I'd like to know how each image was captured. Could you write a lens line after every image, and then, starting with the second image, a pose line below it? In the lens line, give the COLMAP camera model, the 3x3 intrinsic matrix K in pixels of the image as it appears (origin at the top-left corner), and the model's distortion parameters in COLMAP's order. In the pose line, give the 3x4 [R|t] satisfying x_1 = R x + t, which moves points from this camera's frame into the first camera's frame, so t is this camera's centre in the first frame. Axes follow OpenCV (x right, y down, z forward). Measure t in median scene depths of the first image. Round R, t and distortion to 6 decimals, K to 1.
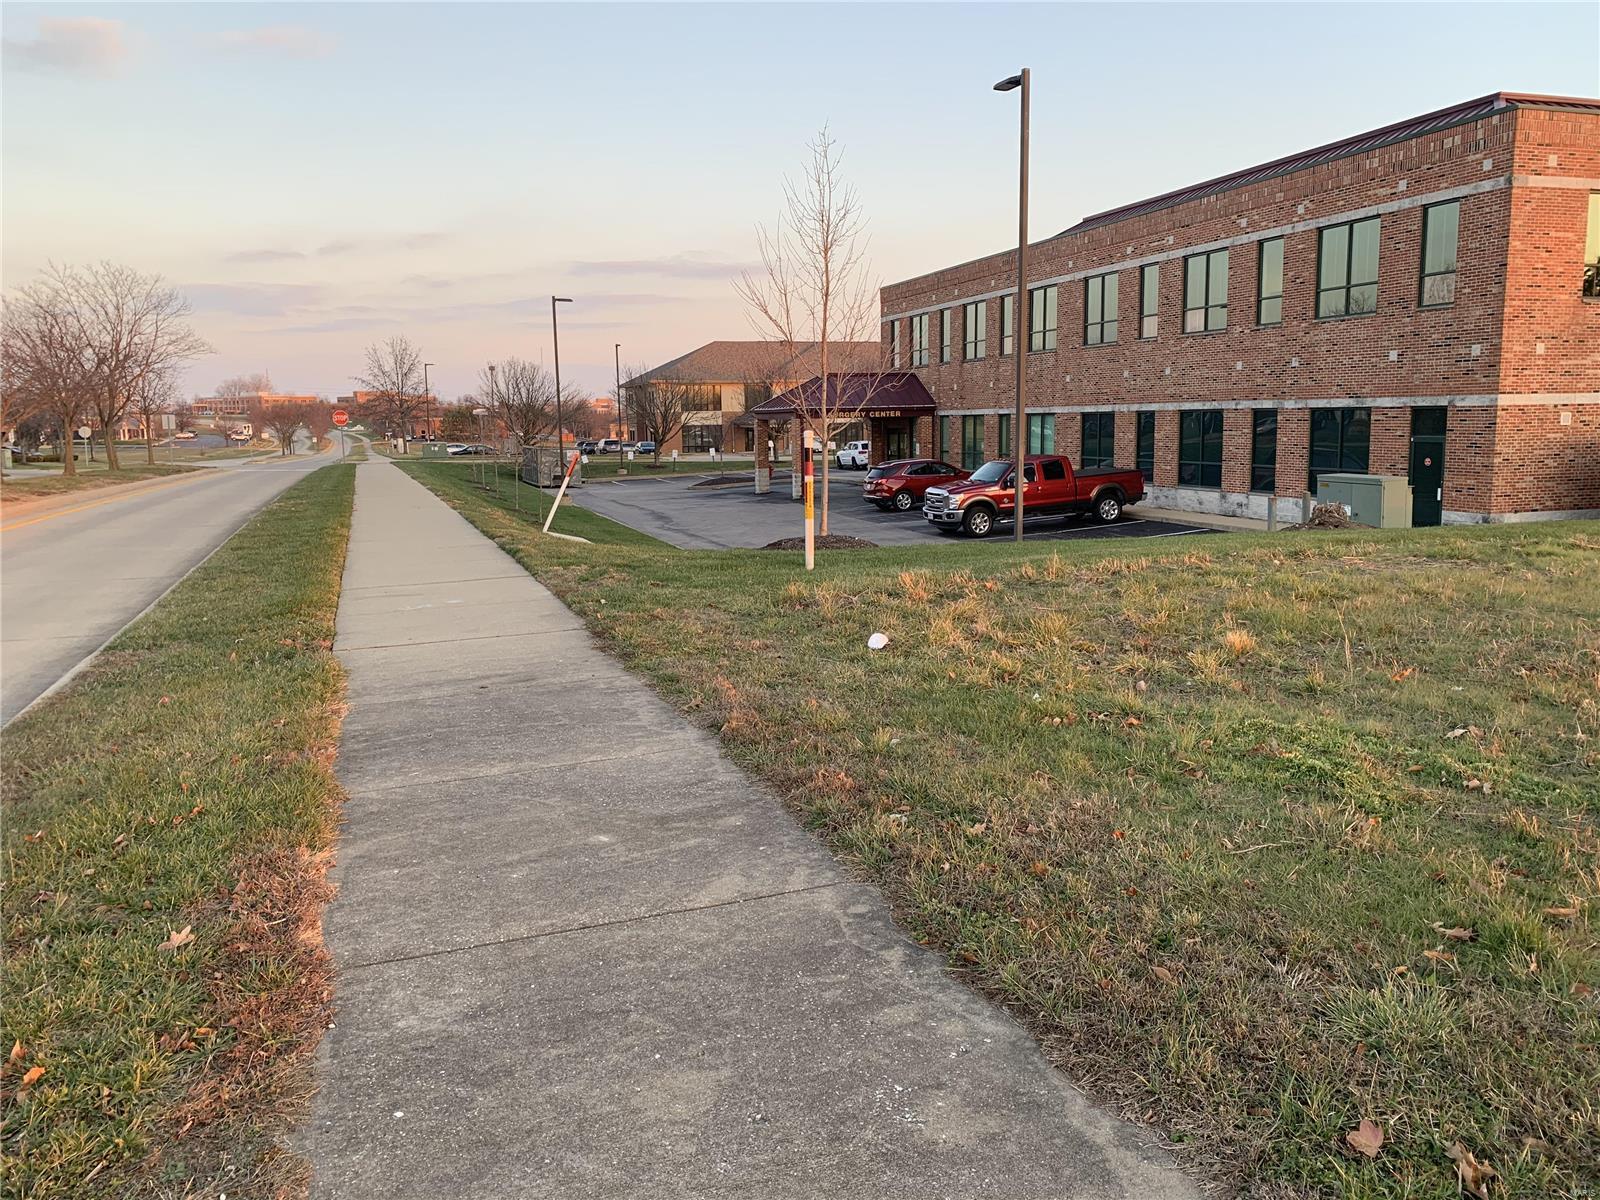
lens RADIAL K [[1192.8, 0, 778.1], [0, 1192.8, 592.5], [0, 0, 1]] dist [-0.008040, 0.002768]
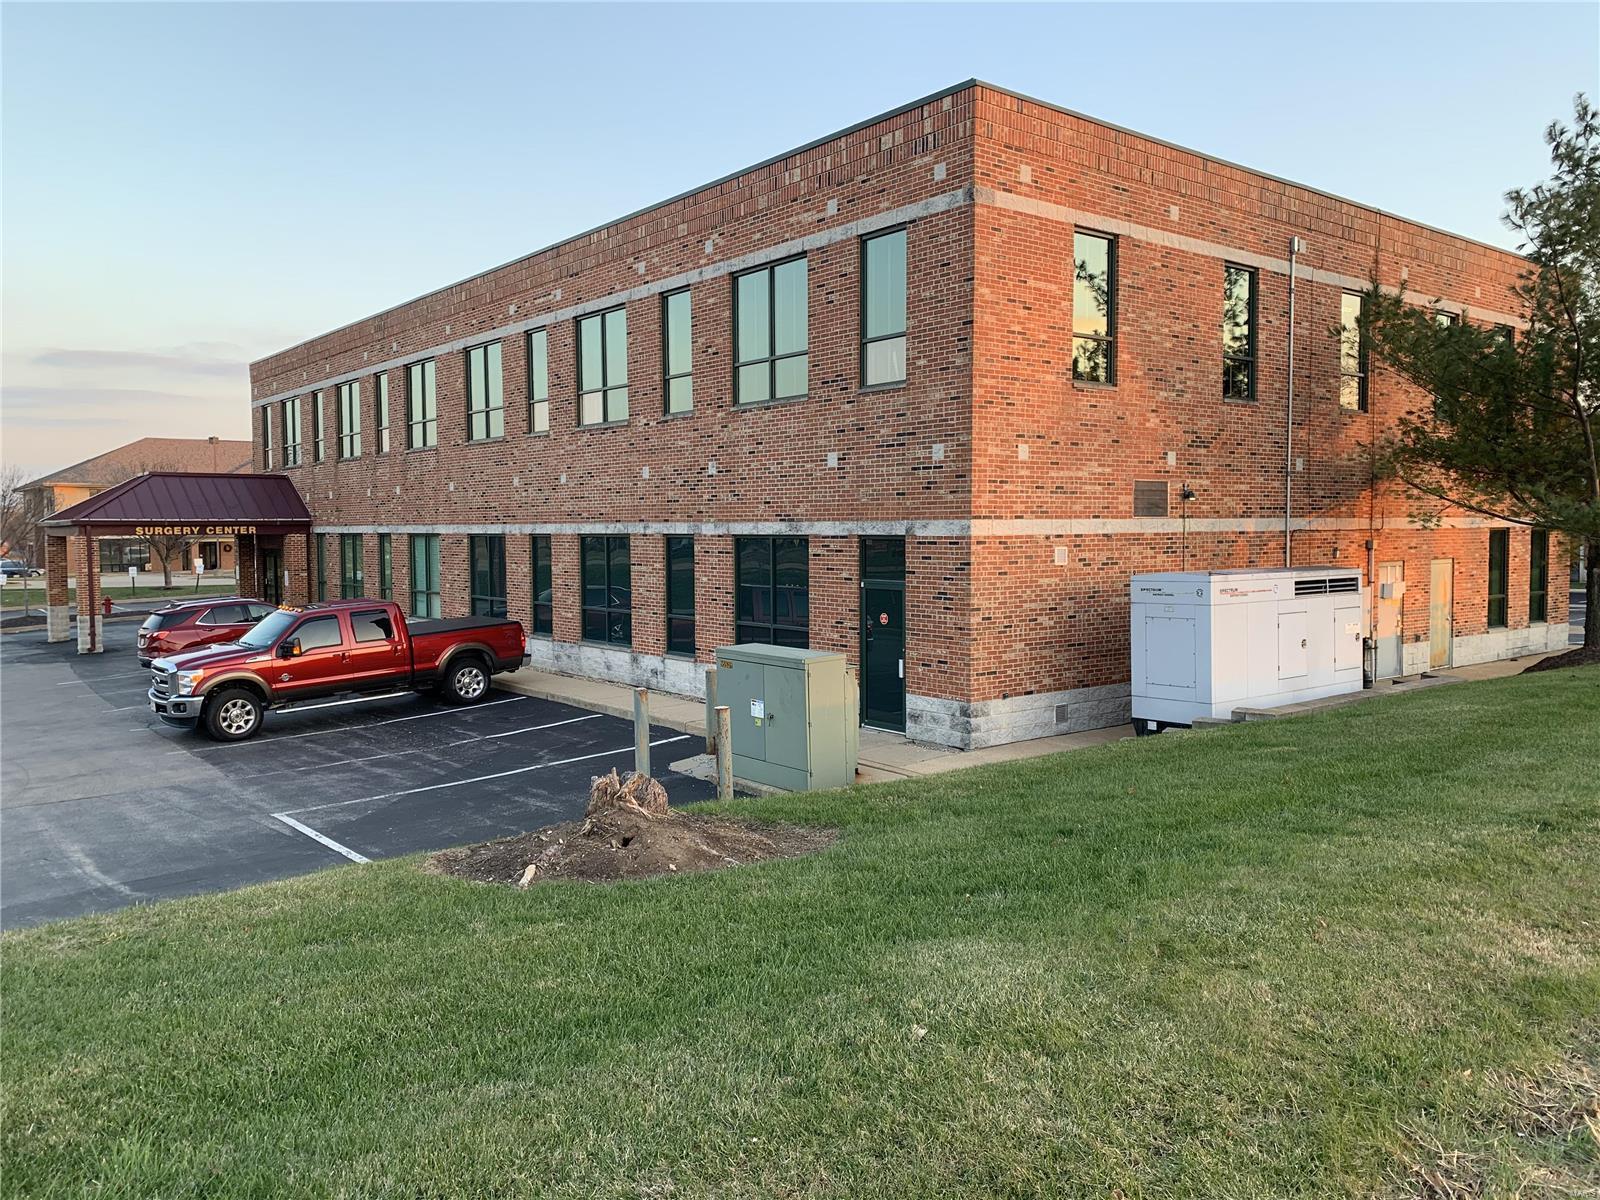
lens RADIAL K [[1181.1, 0, 784.3], [0, 1181.1, 600.1], [0, 0, 1]] dist [0.121645, -0.207881]
pose [[0.929972, -0.009310, 0.367512, 0.204886], [0.041782, 0.995879, -0.080499, -0.056414], [-0.365248, 0.090218, 0.926528, 0.332317]]
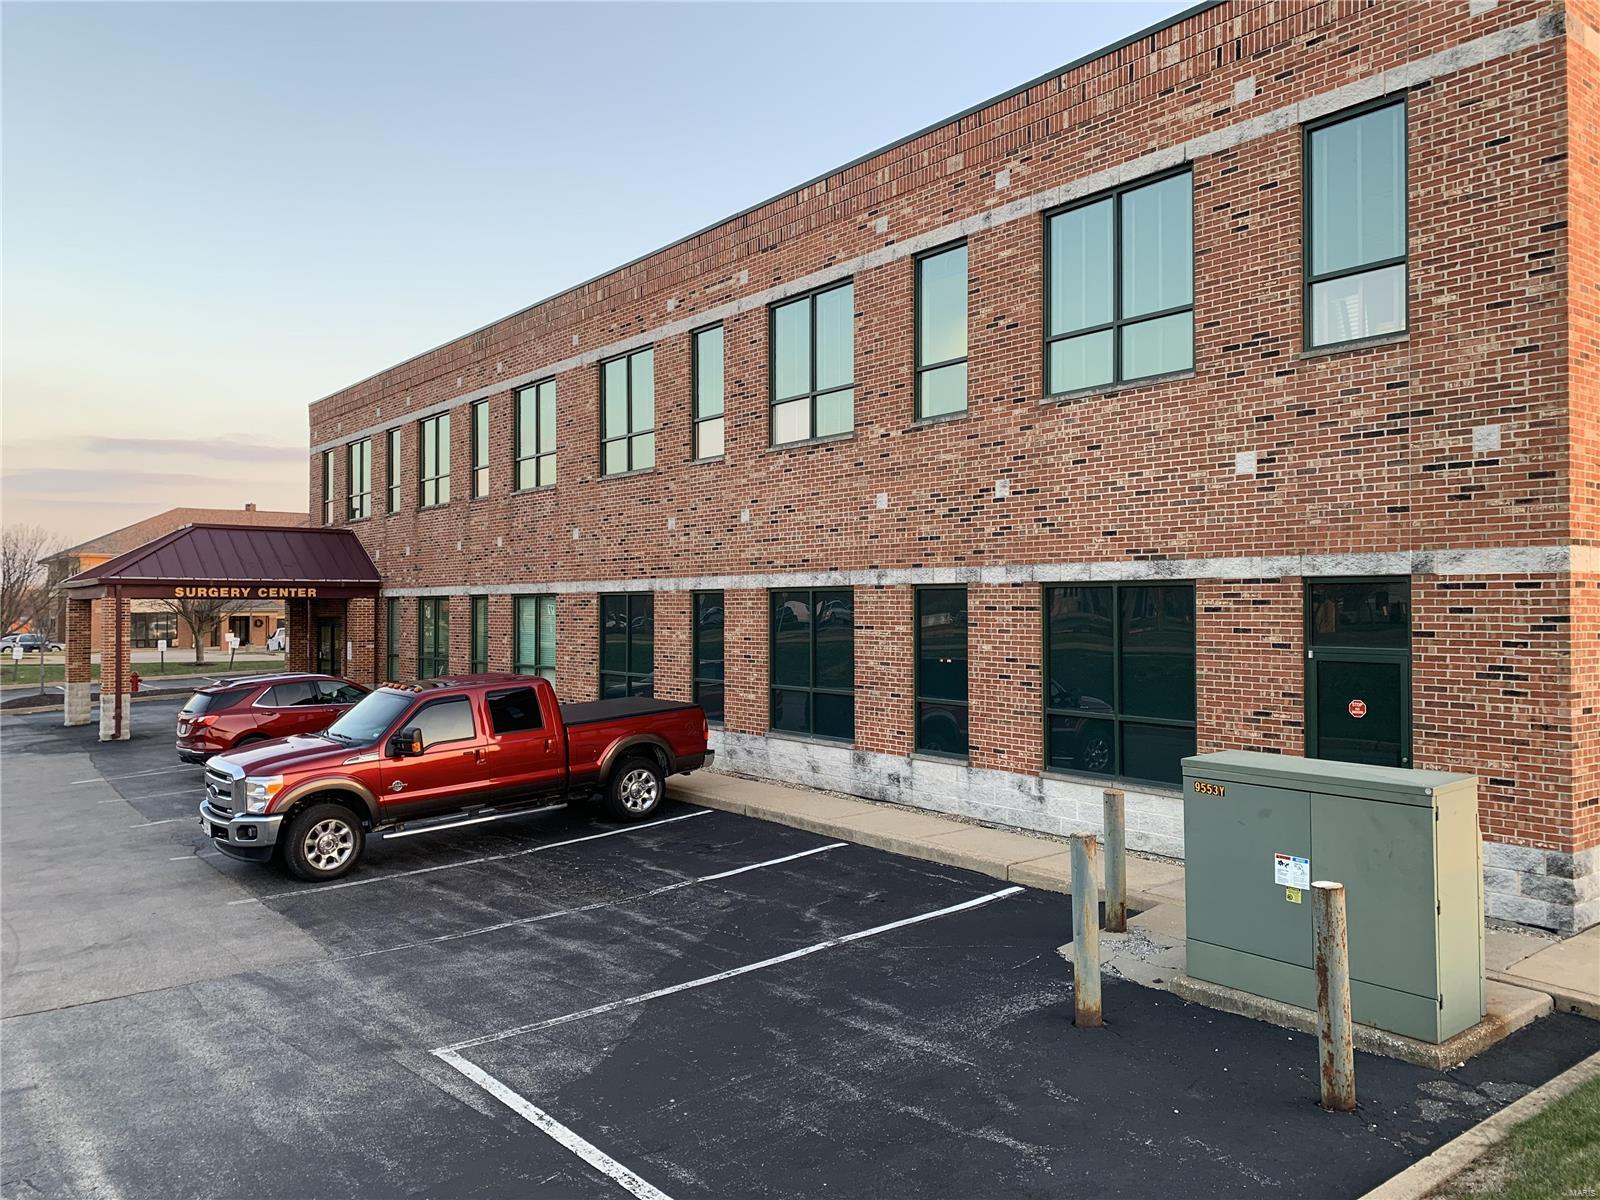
lens RADIAL K [[1181.1, 0, 784.3], [0, 1181.1, 600.1], [0, 0, 1]] dist [0.121645, -0.207881]
pose [[0.935103, 0.020225, 0.353800, 0.168922], [0.034768, 0.988317, -0.148391, -0.074675], [-0.352668, 0.151062, 0.923475, 0.549421]]
